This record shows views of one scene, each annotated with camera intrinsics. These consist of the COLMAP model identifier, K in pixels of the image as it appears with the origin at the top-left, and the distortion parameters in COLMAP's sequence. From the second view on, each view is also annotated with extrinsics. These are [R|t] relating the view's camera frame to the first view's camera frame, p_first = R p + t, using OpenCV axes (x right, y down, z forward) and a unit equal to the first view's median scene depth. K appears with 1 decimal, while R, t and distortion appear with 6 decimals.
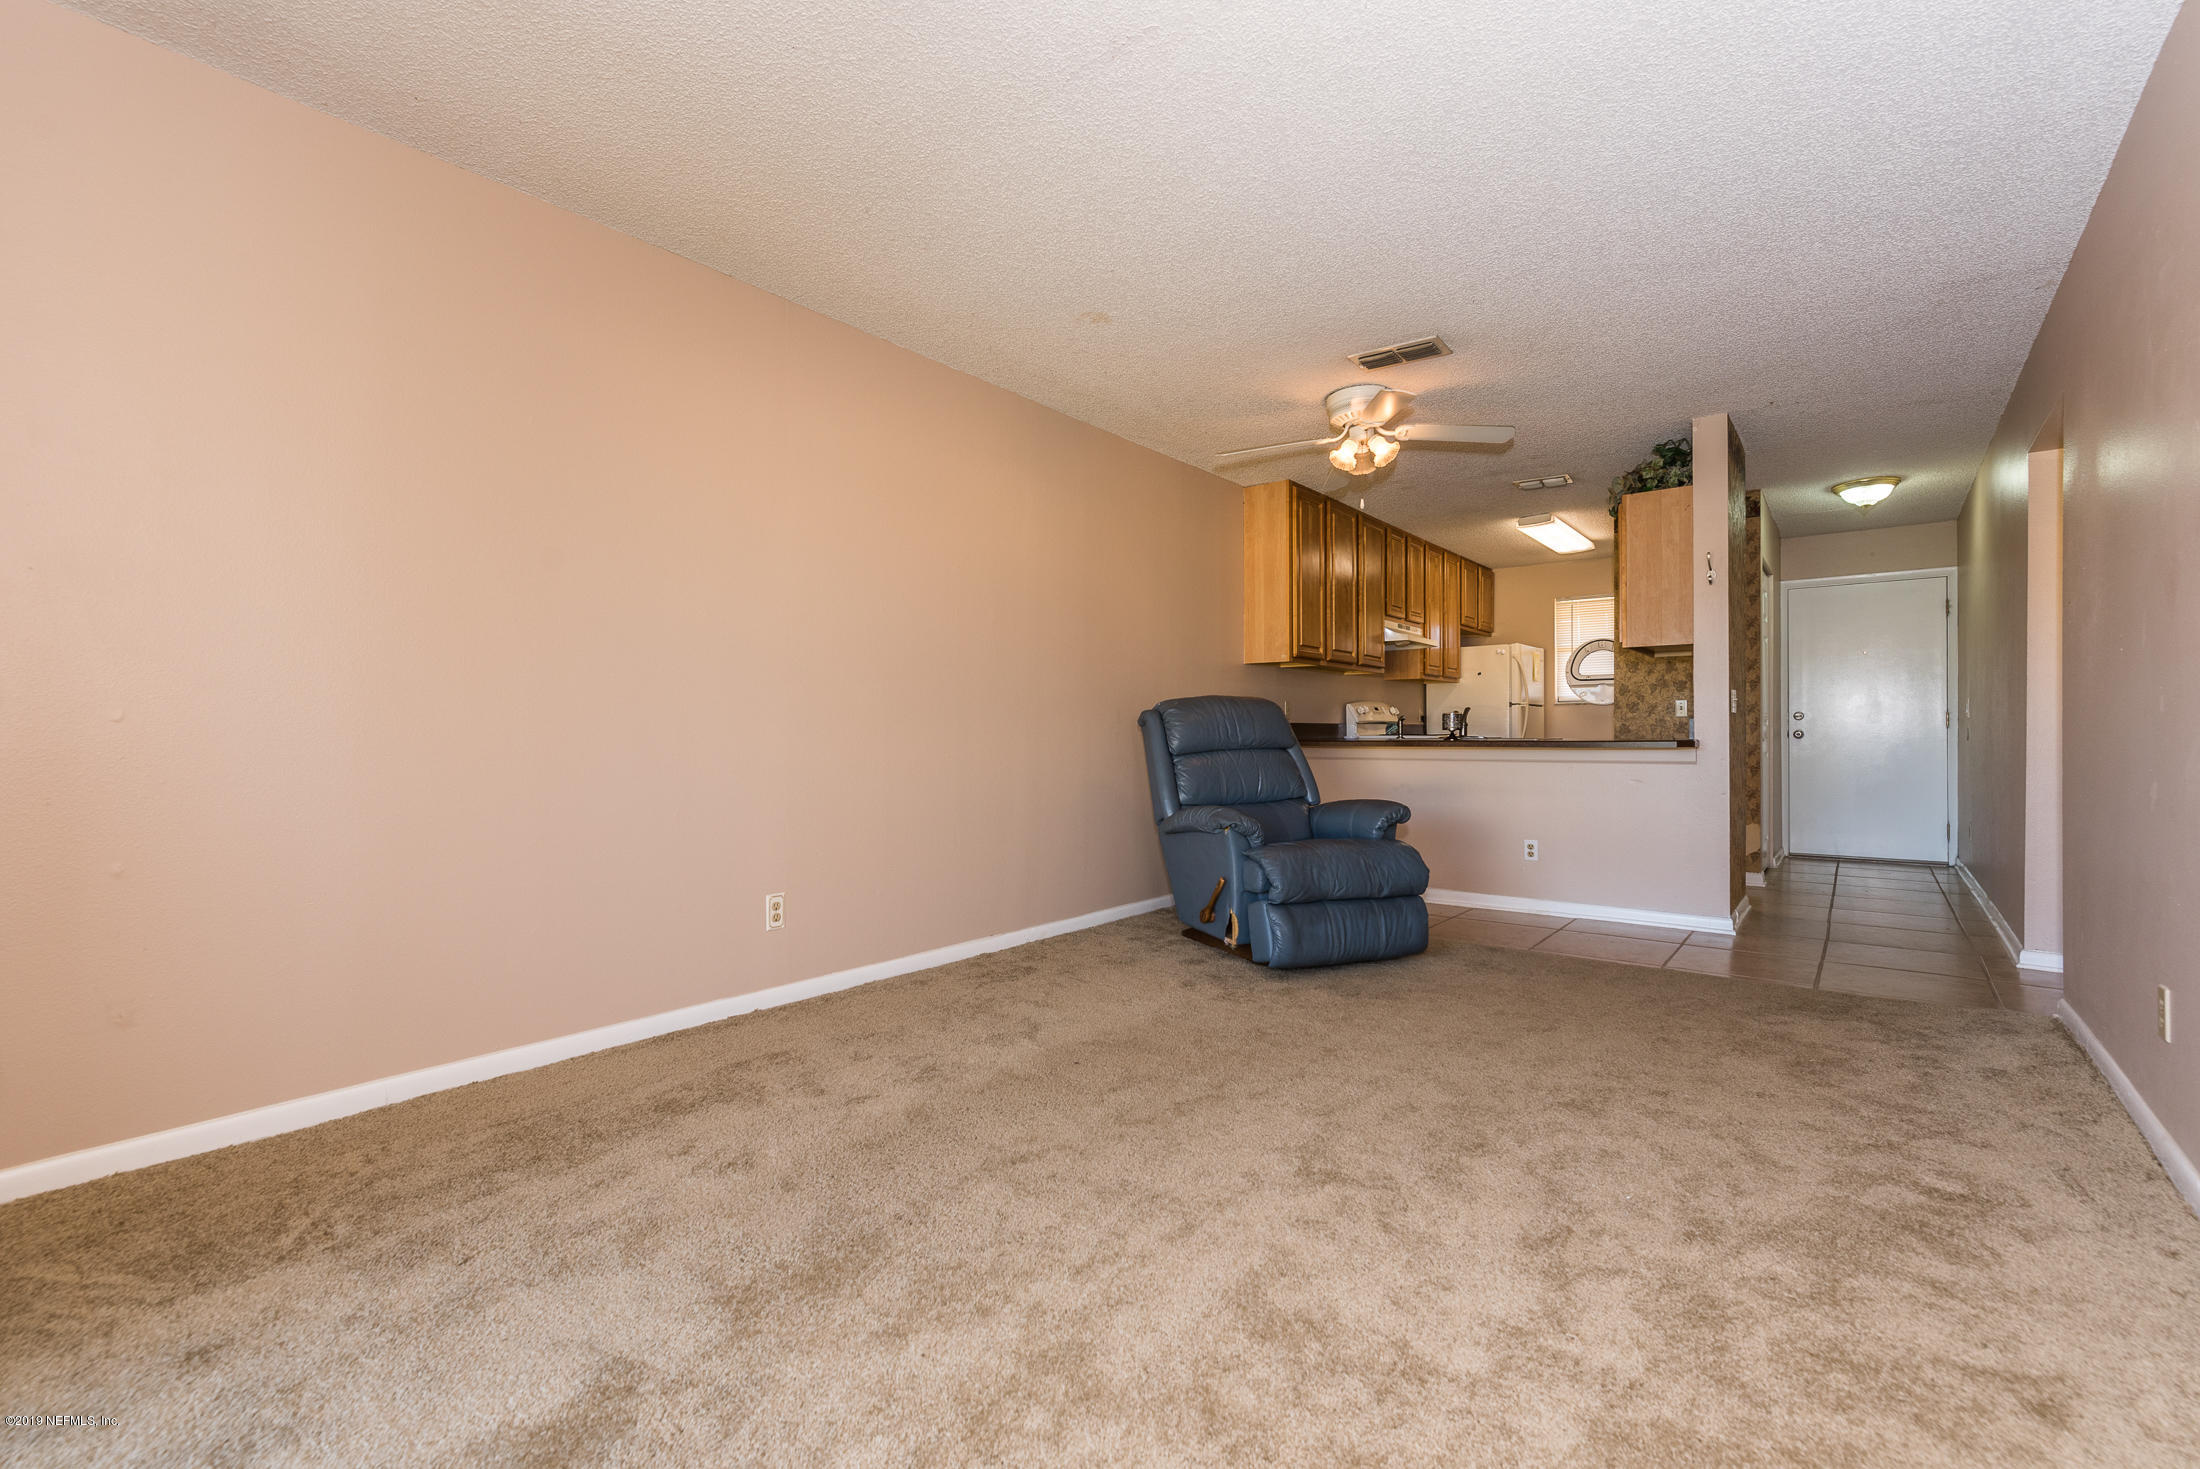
lens RADIAL K [[963.8, 0, 1100.0], [0, 963.8, 734.5], [0, 0, 1]] dist [-0.002184, -0.008309]
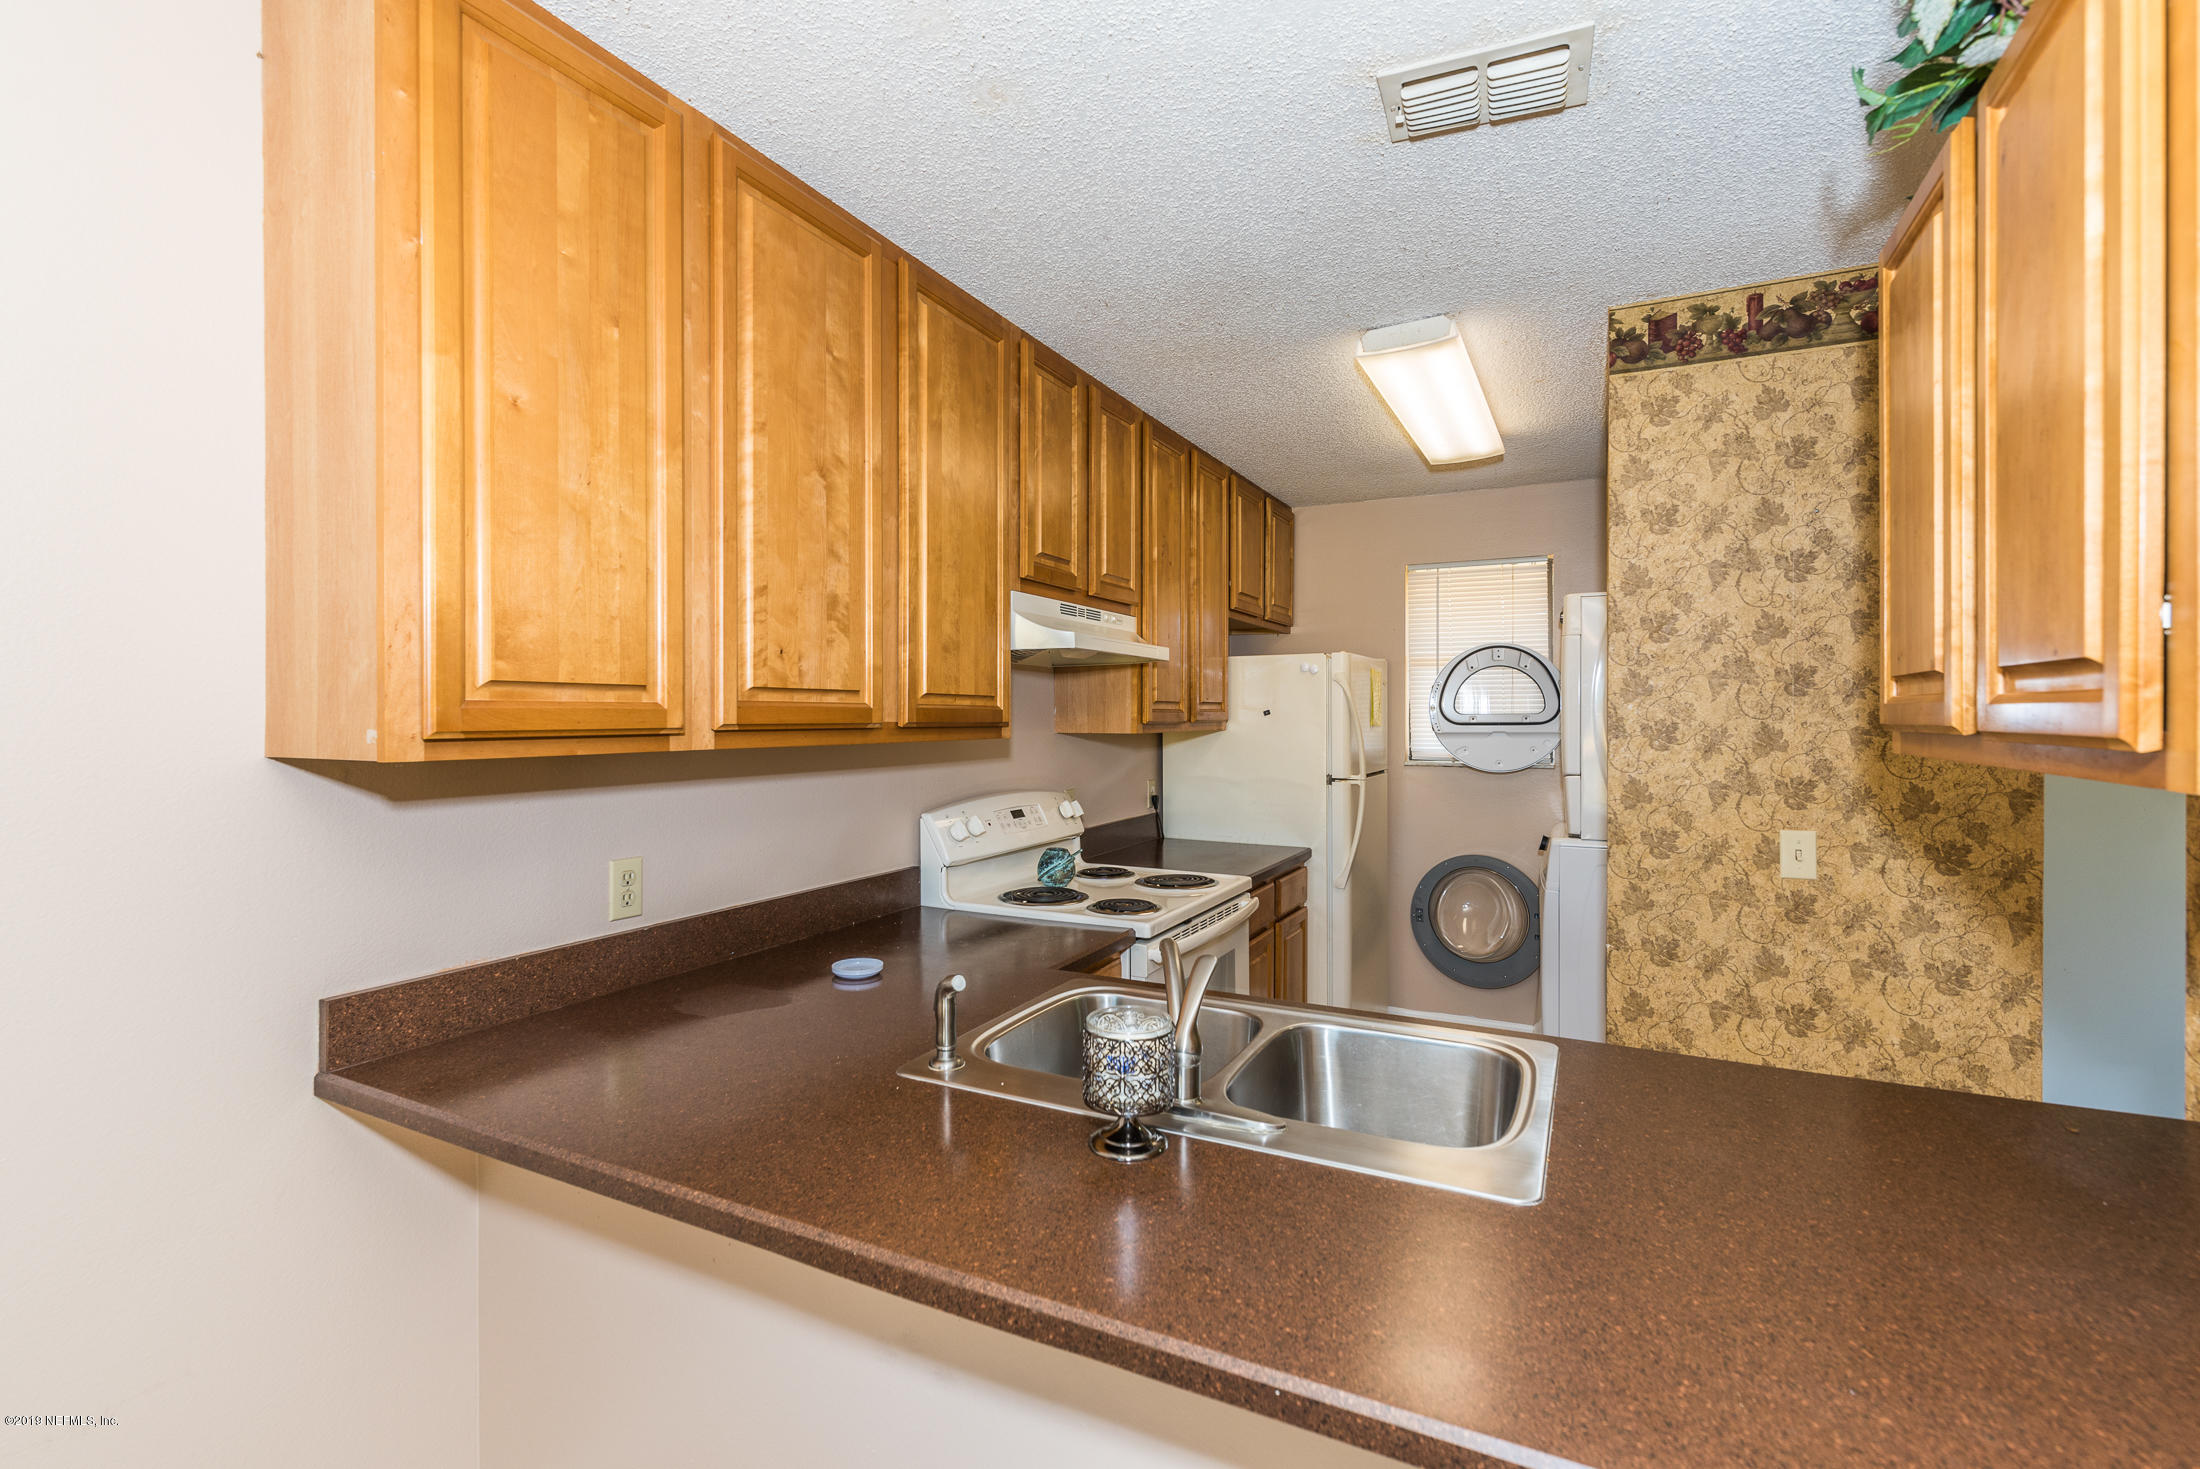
lens RADIAL K [[967.5, 0, 1092.8], [0, 967.5, 724.5], [0, 0, 1]] dist [0.002389, 0.000063]
pose [[0.981463, 0.000089, 0.191654, 0.273149], [-0.001427, 0.999976, 0.006842, -0.076338], [-0.191648, -0.006989, 0.981439, 0.684779]]
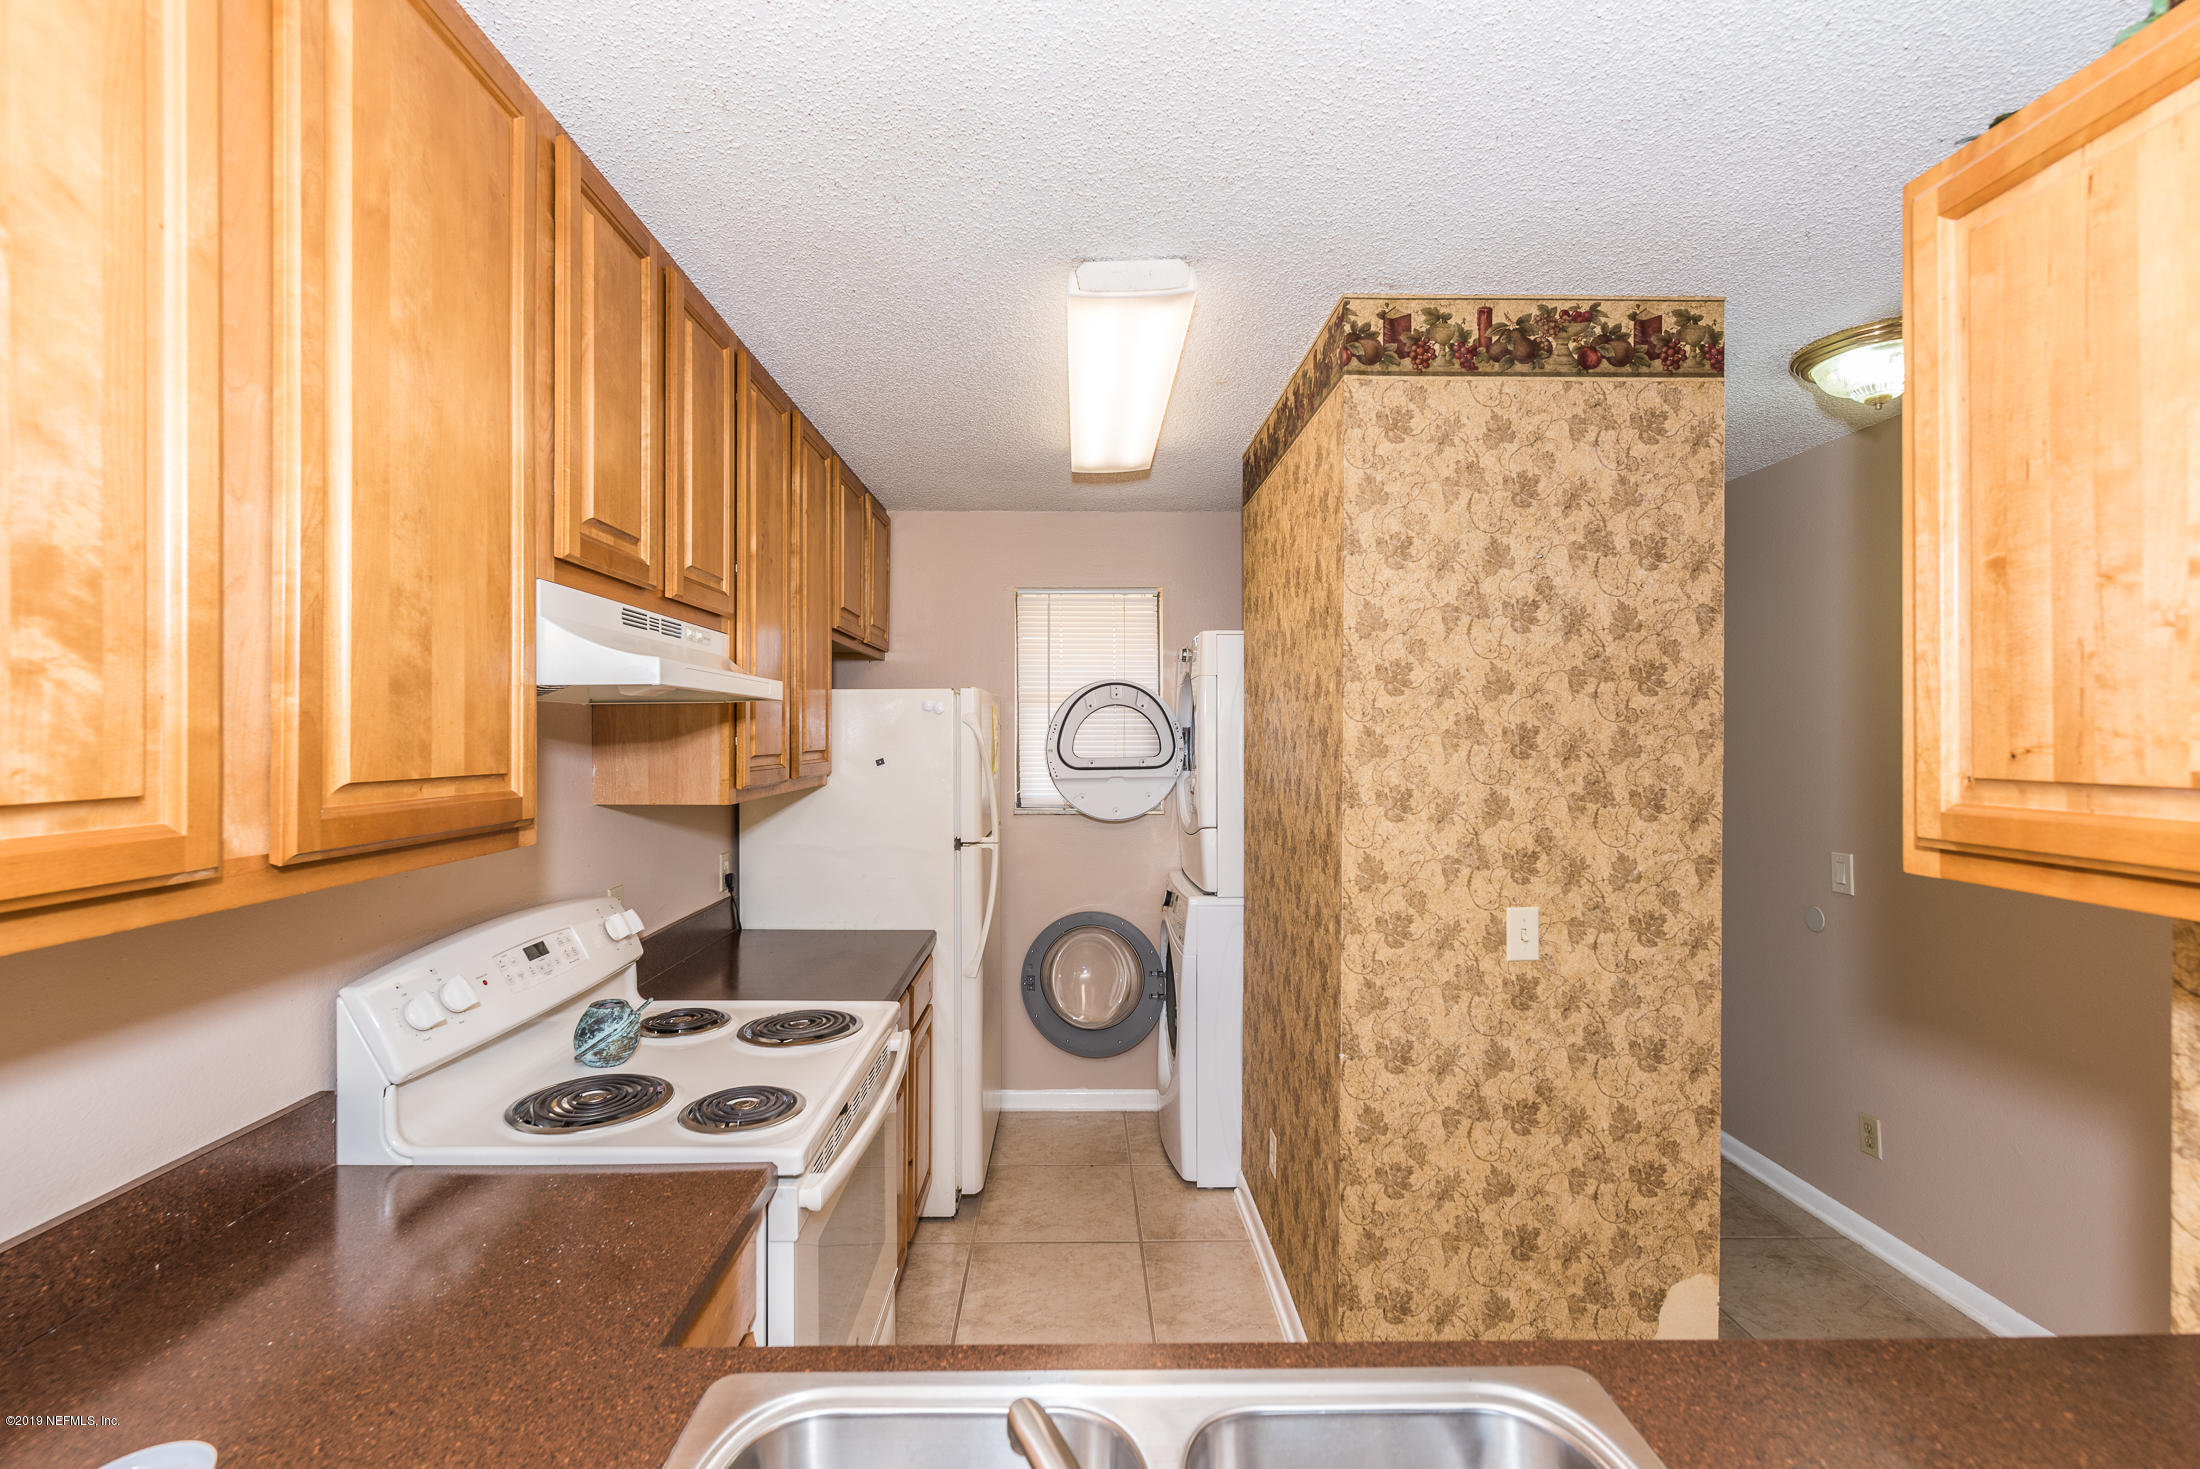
lens RADIAL K [[948.0, 0, 1039.4], [0, 948.0, 733.8], [0, 0, 1]] dist [0.006164, -0.000201]
pose [[0.799664, 0.003469, 0.600437, 0.277821], [-0.002797, 0.999994, -0.002052, -0.092885], [-0.600441, -0.000039, 0.799669, 0.837556]]
